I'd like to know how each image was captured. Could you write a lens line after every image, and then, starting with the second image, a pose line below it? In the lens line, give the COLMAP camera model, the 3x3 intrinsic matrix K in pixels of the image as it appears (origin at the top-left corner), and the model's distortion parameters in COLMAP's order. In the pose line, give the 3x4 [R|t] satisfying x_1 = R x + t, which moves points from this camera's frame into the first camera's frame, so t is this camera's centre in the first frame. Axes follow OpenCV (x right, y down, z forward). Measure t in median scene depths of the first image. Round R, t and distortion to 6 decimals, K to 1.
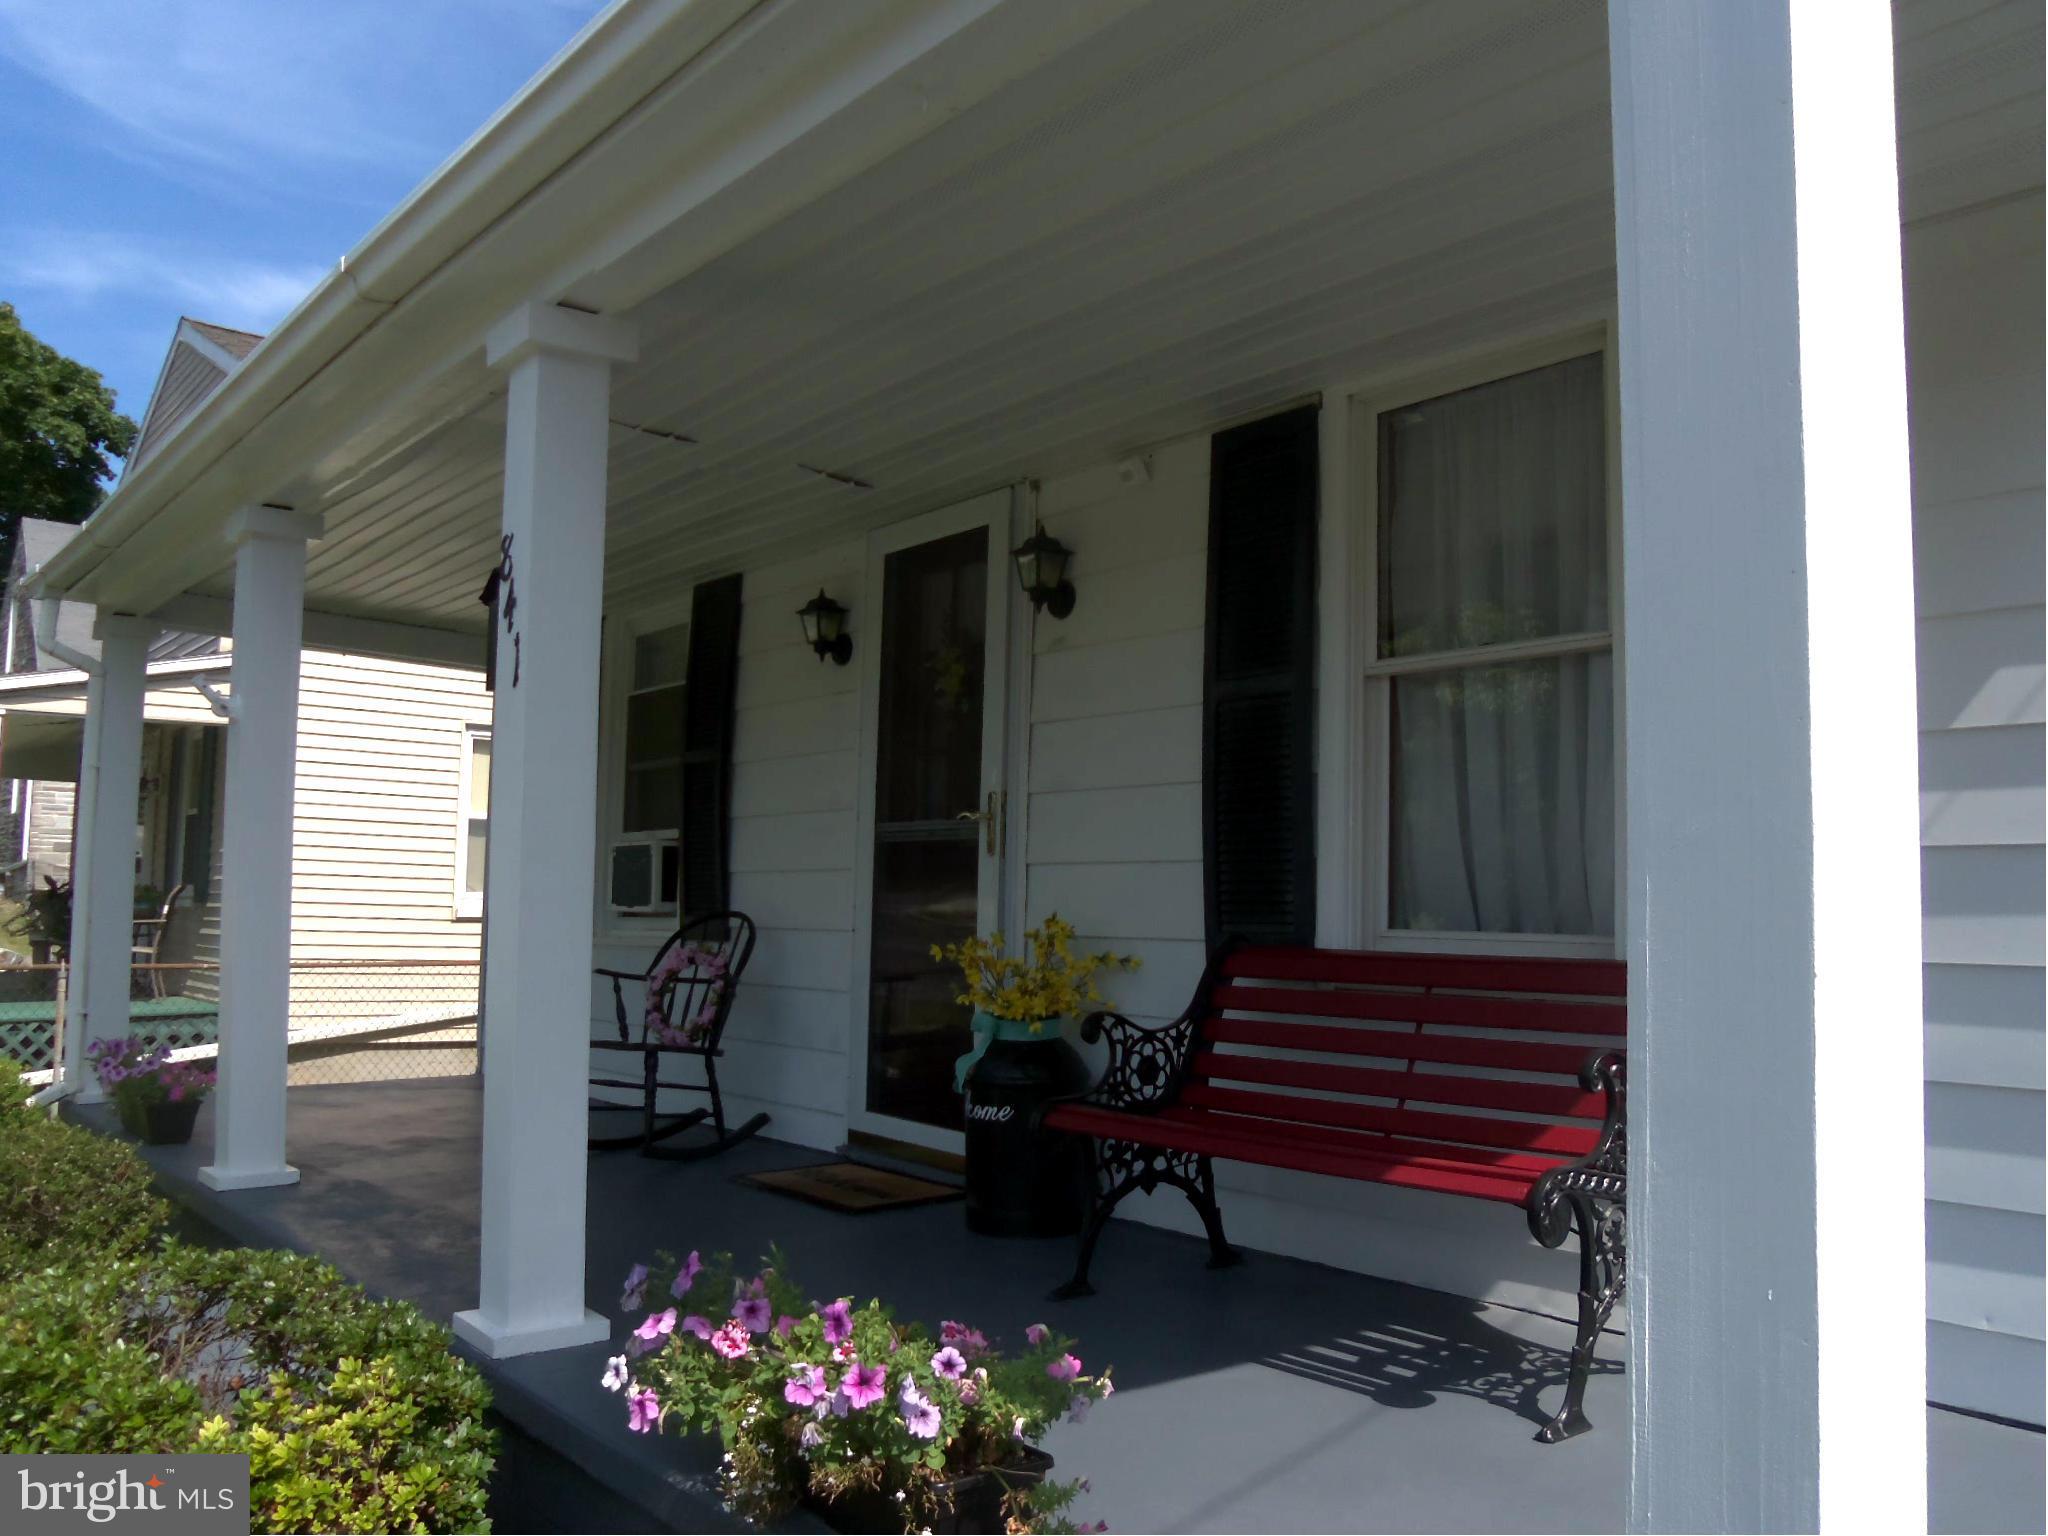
lens RADIAL K [[1673.5, 0, 995.4], [0, 1673.5, 779.1], [0, 0, 1]] dist [-0.077707, 0.058794]
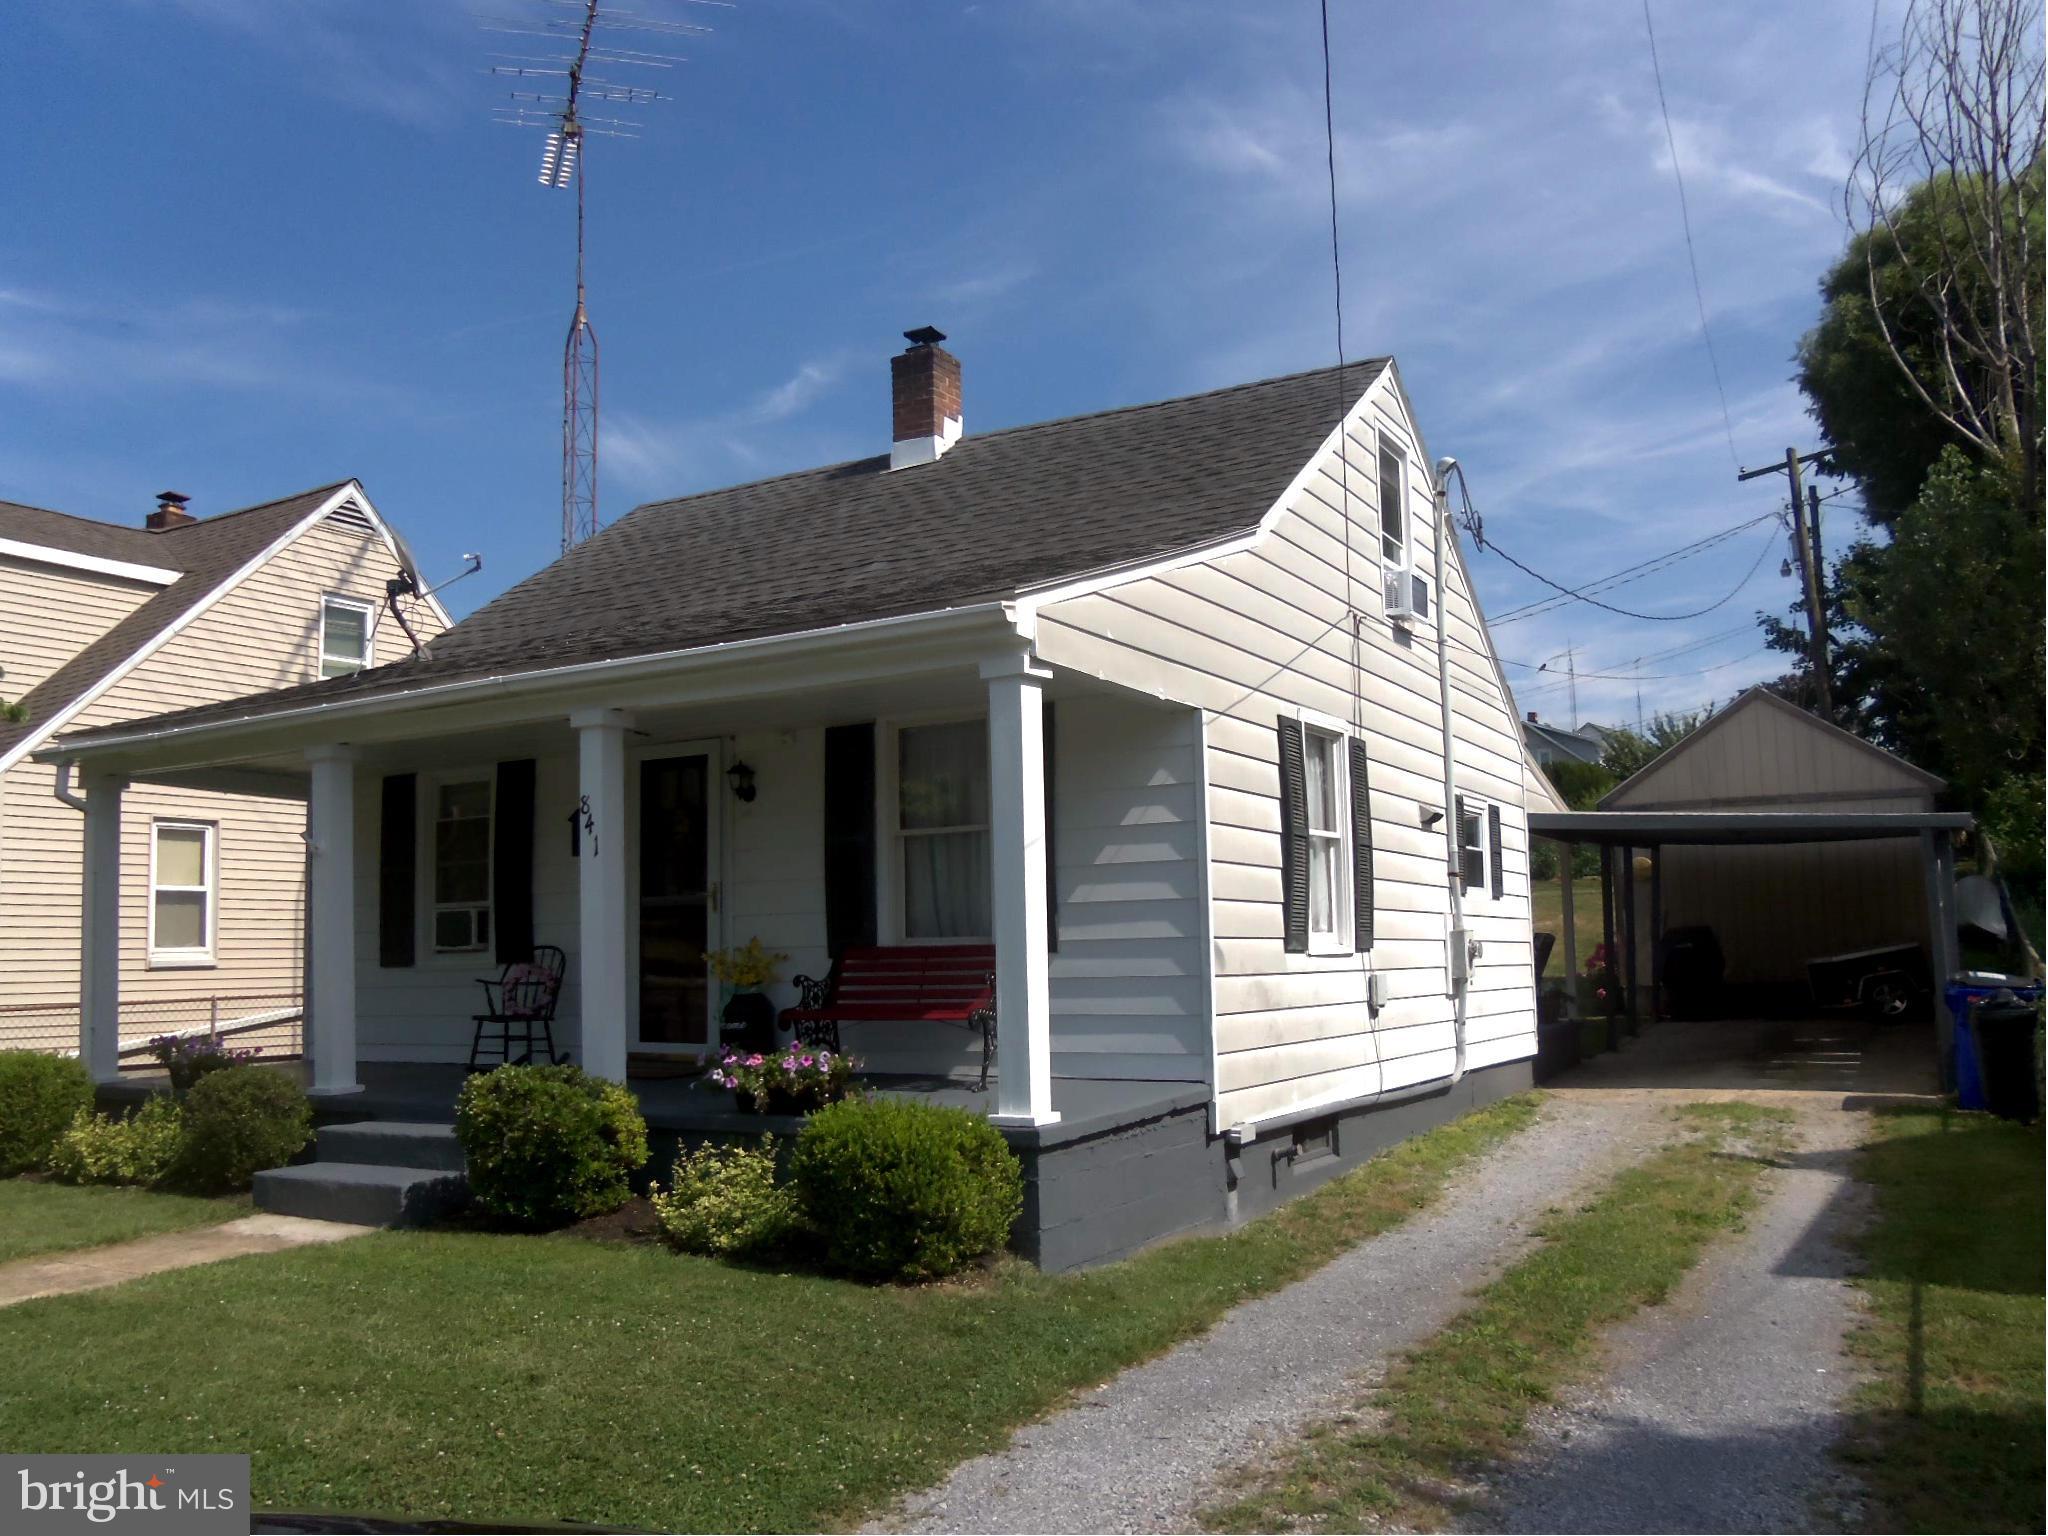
lens RADIAL K [[1706.0, 0, 1022.9], [0, 1706.0, 761.1], [0, 0, 1]] dist [-0.080566, 0.067204]
pose [[0.929469, -0.002855, 0.368890, -0.438024], [0.013458, 0.999567, -0.026174, -0.085352], [-0.368656, 0.029293, 0.929104, -1.167767]]
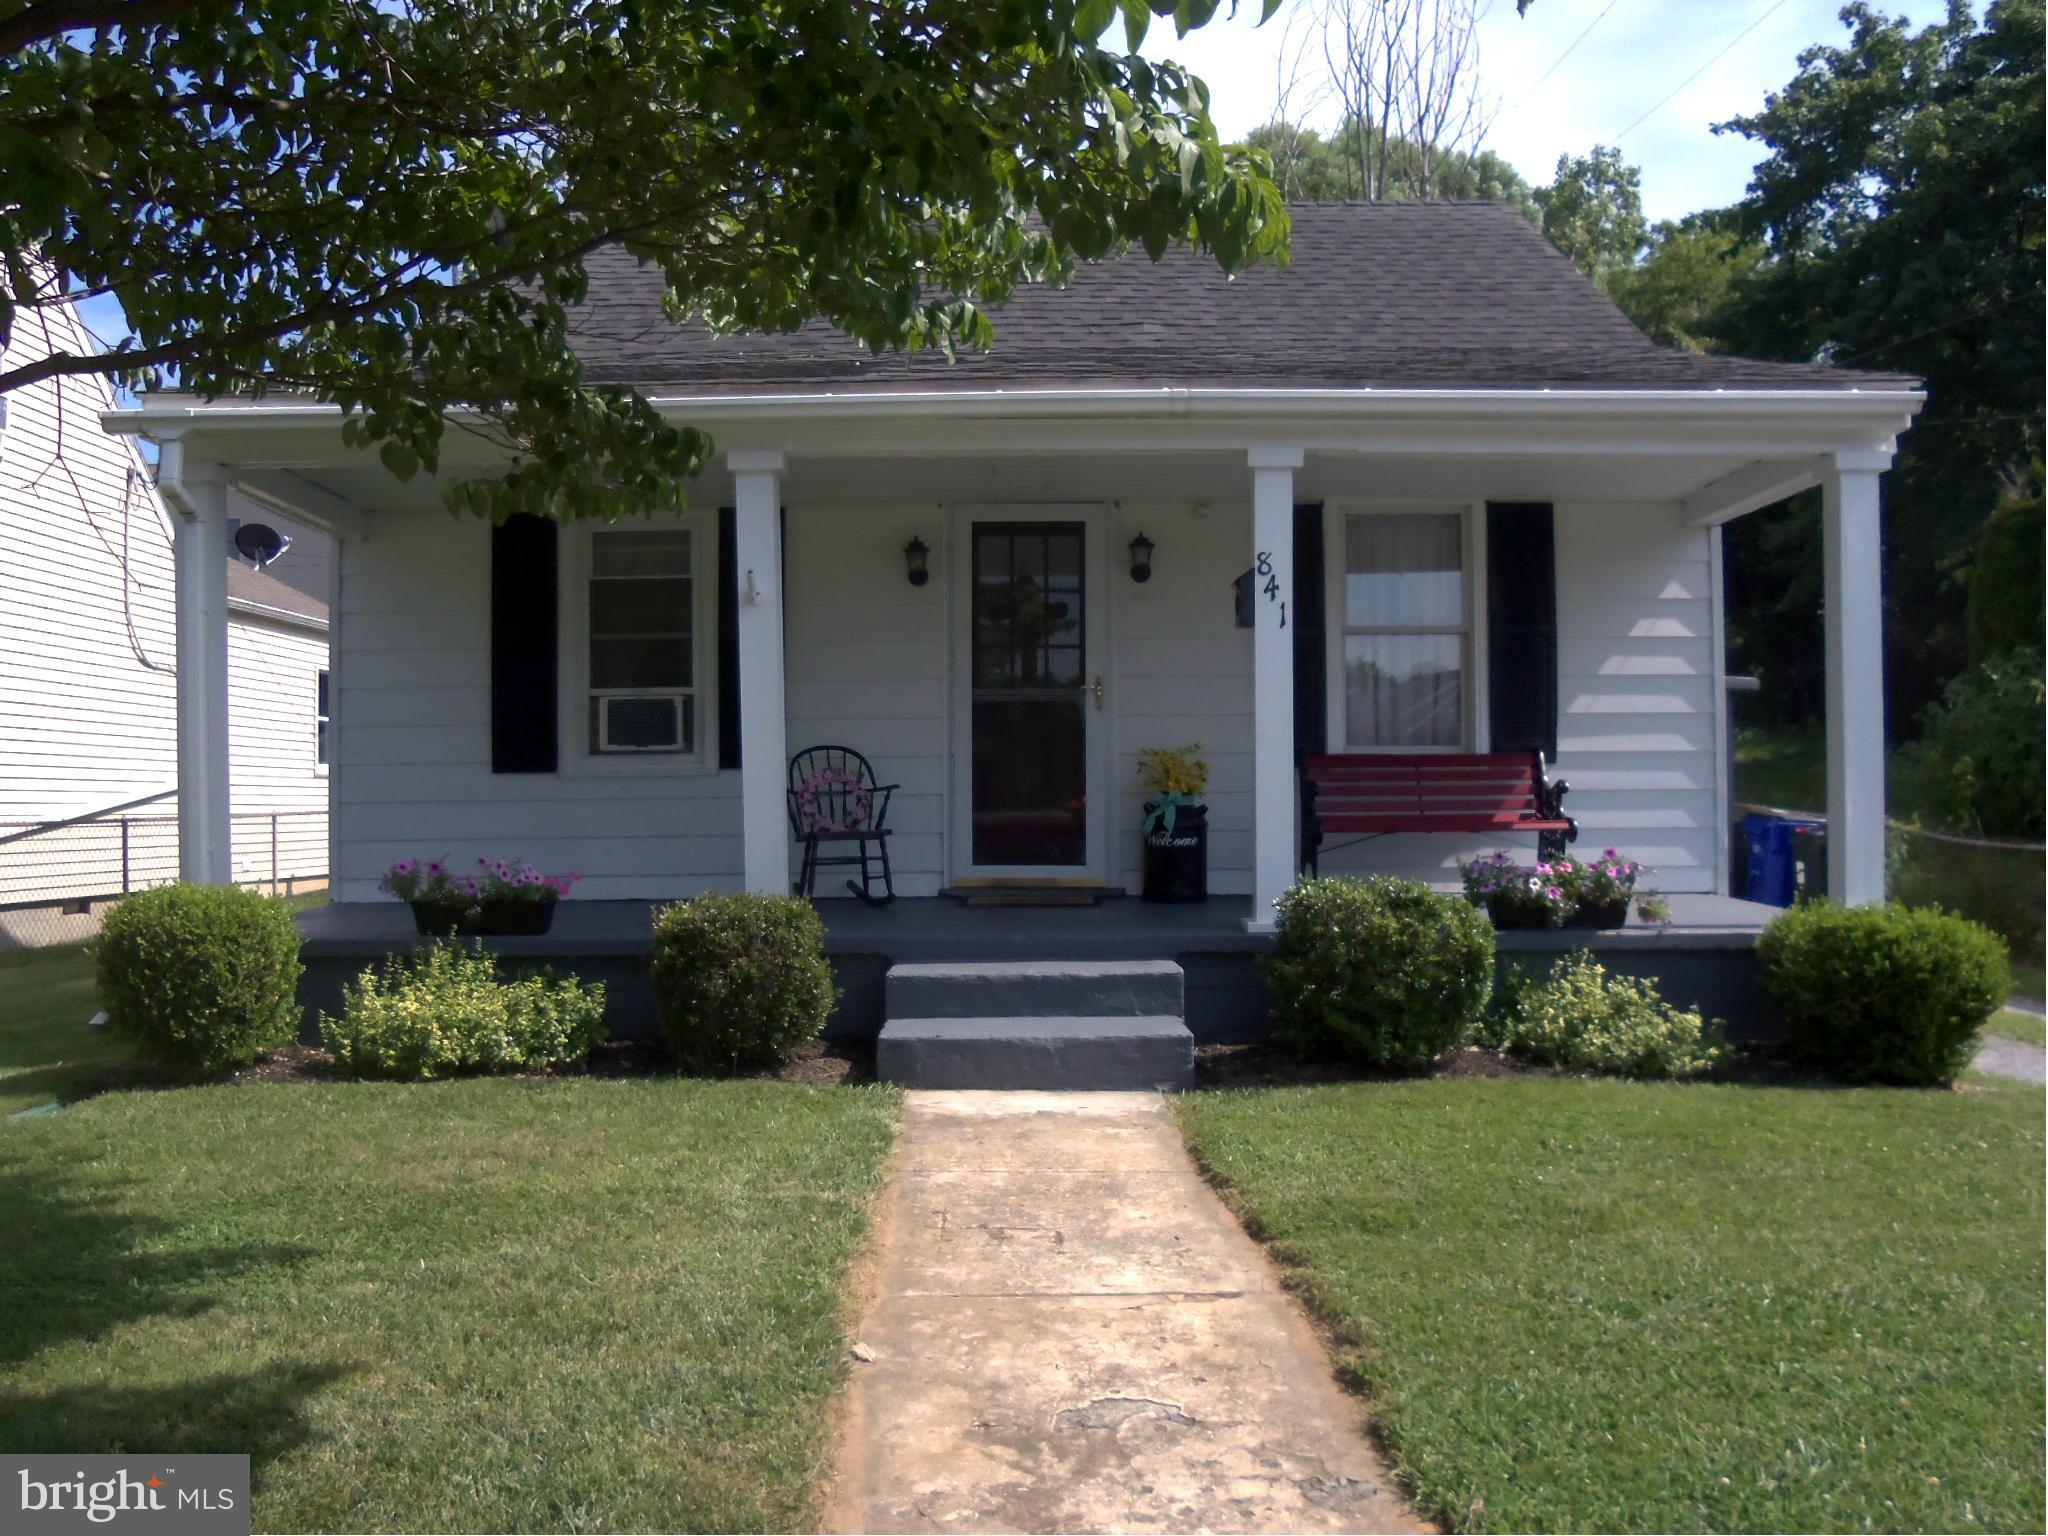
lens RADIAL K [[1676.3, 0, 1025.6], [0, 1676.3, 850.3], [0, 0, 1]] dist [-0.072436, 0.002970]
pose [[0.613624, -0.051396, 0.787924, -1.485545], [-0.044198, 0.994079, 0.099264, 0.019985], [-0.788360, -0.095735, 0.607720, -0.048773]]
